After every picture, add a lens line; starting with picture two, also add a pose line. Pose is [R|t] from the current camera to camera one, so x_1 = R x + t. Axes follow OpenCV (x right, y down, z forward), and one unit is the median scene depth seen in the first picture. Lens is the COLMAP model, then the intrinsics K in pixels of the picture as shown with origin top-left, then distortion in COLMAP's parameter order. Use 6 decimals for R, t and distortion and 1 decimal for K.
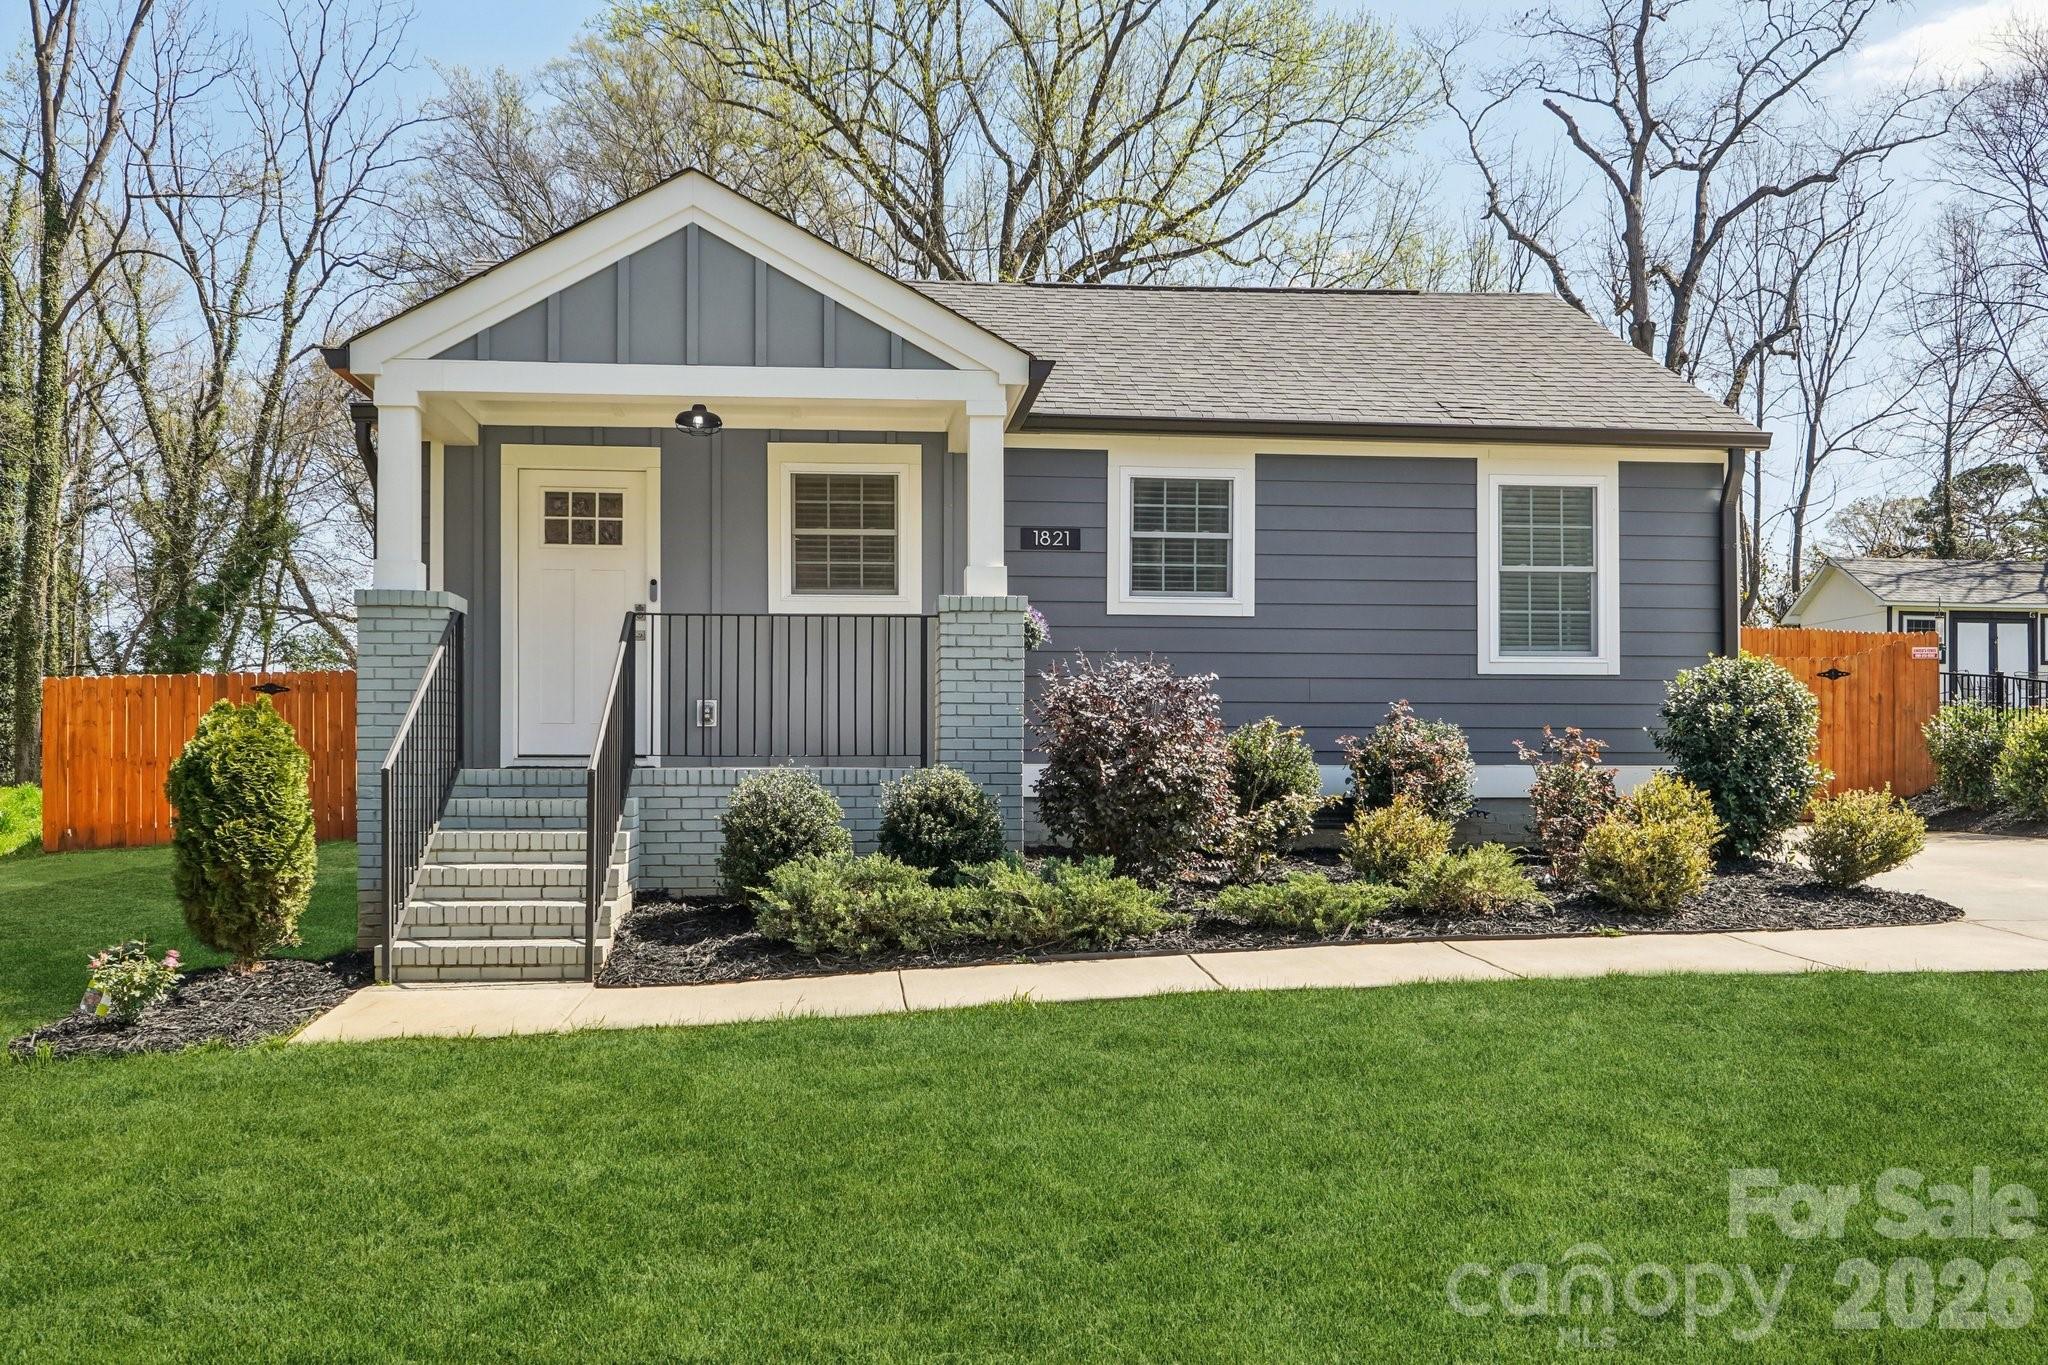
lens RADIAL K [[1772.5, 0, 1030.7], [0, 1772.5, 795.2], [0, 0, 1]] dist [-0.000253, 0.011372]
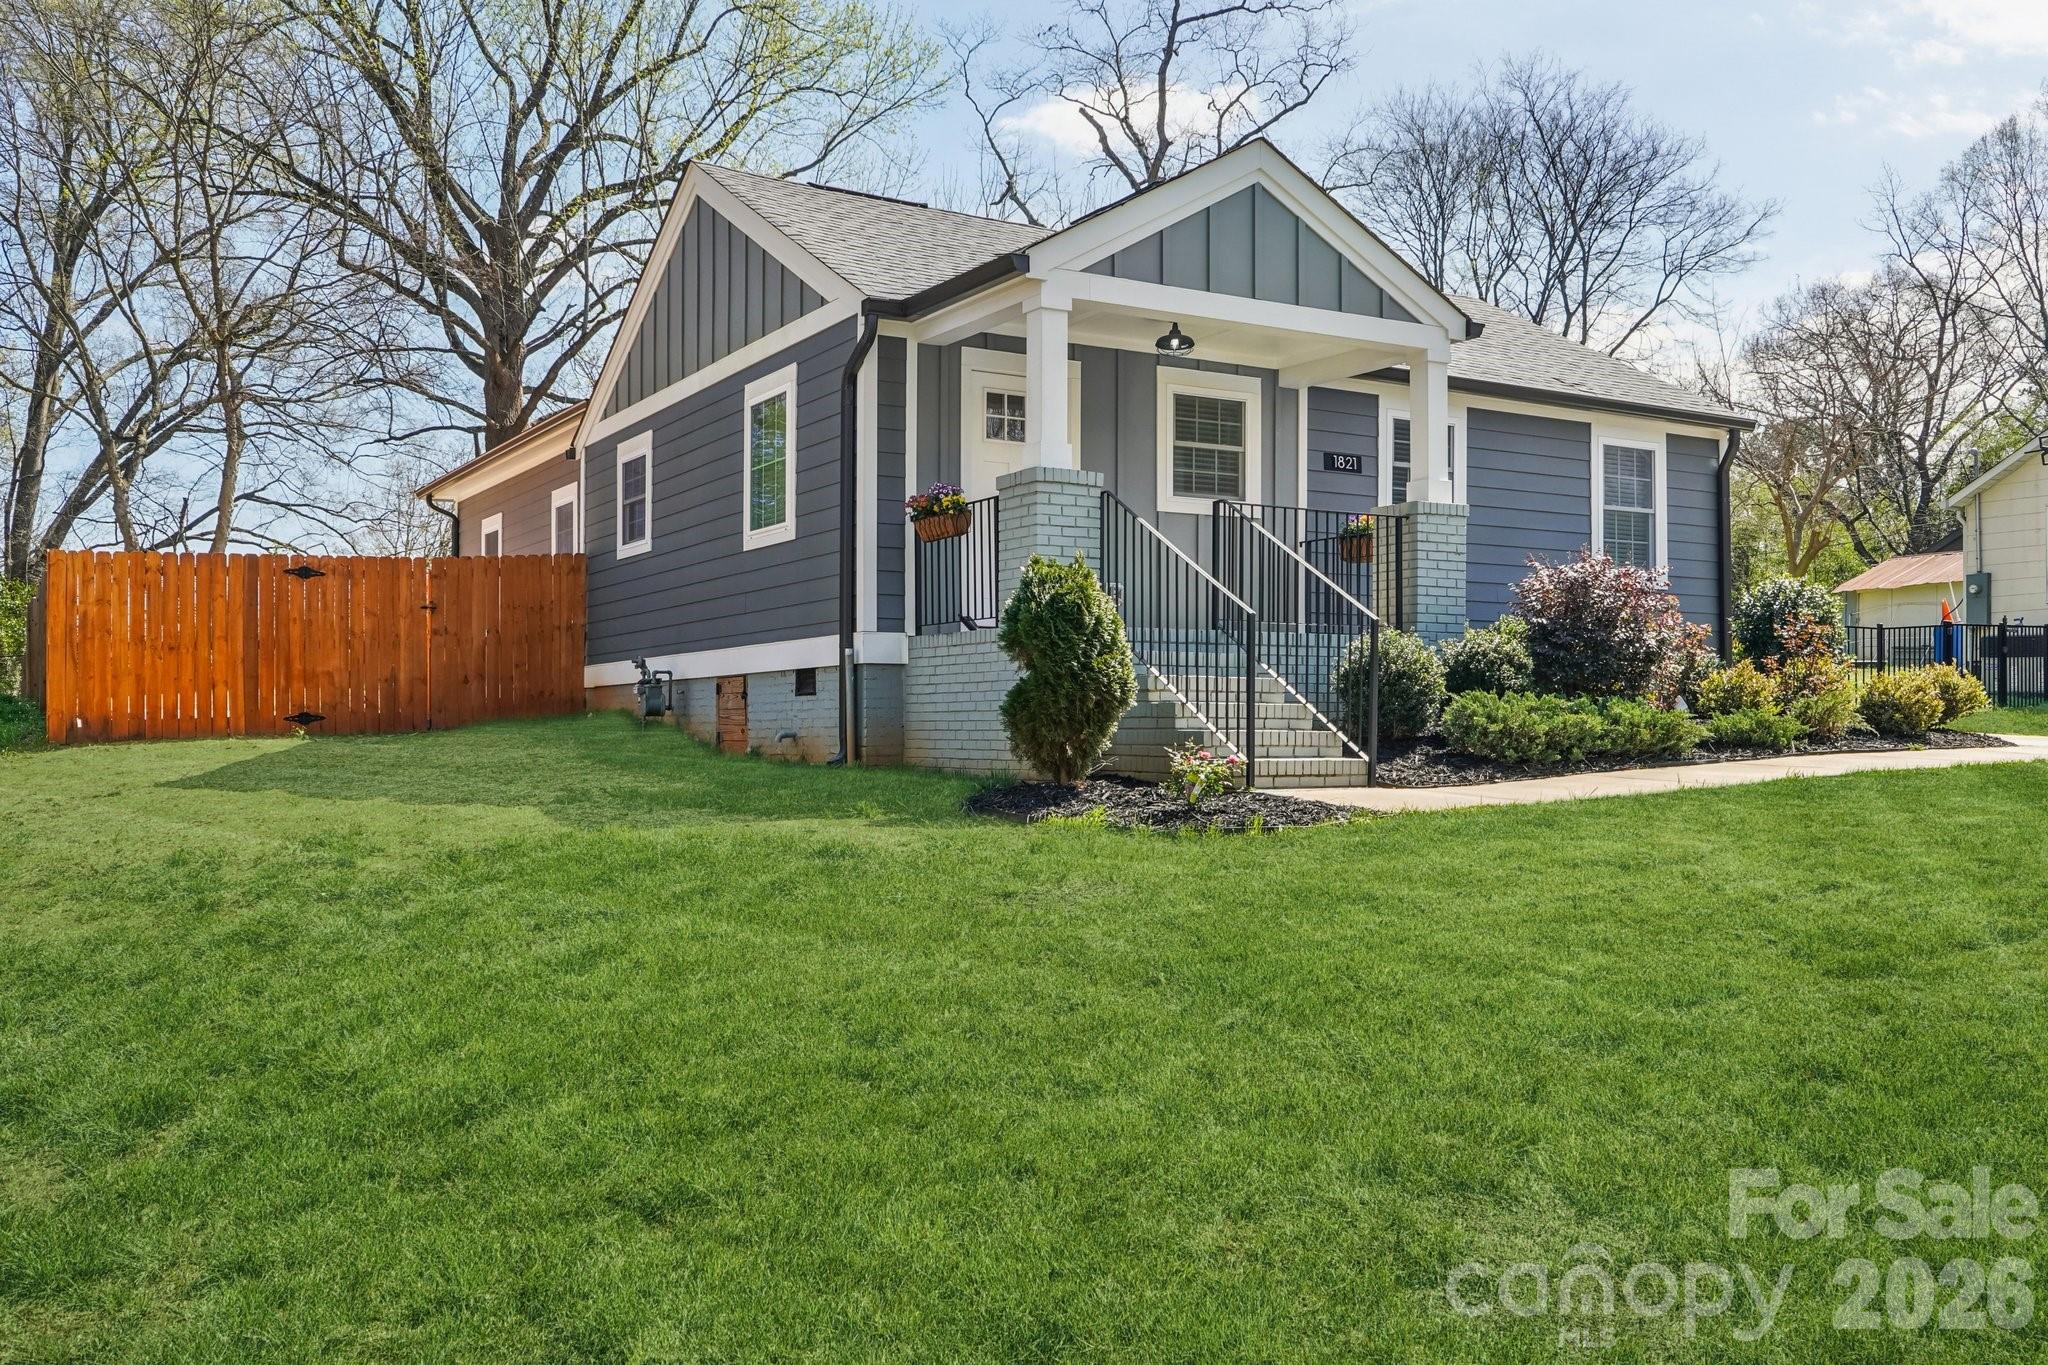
lens RADIAL K [[1755.4, 0, 1026.0], [0, 1755.4, 773.7], [0, 0, 1]] dist [0.005797, -0.006623]
pose [[0.907891, -0.010332, 0.419079, -0.706310], [0.004983, 0.999892, 0.013856, 0.054380], [-0.419176, -0.010491, 0.907844, -0.023821]]
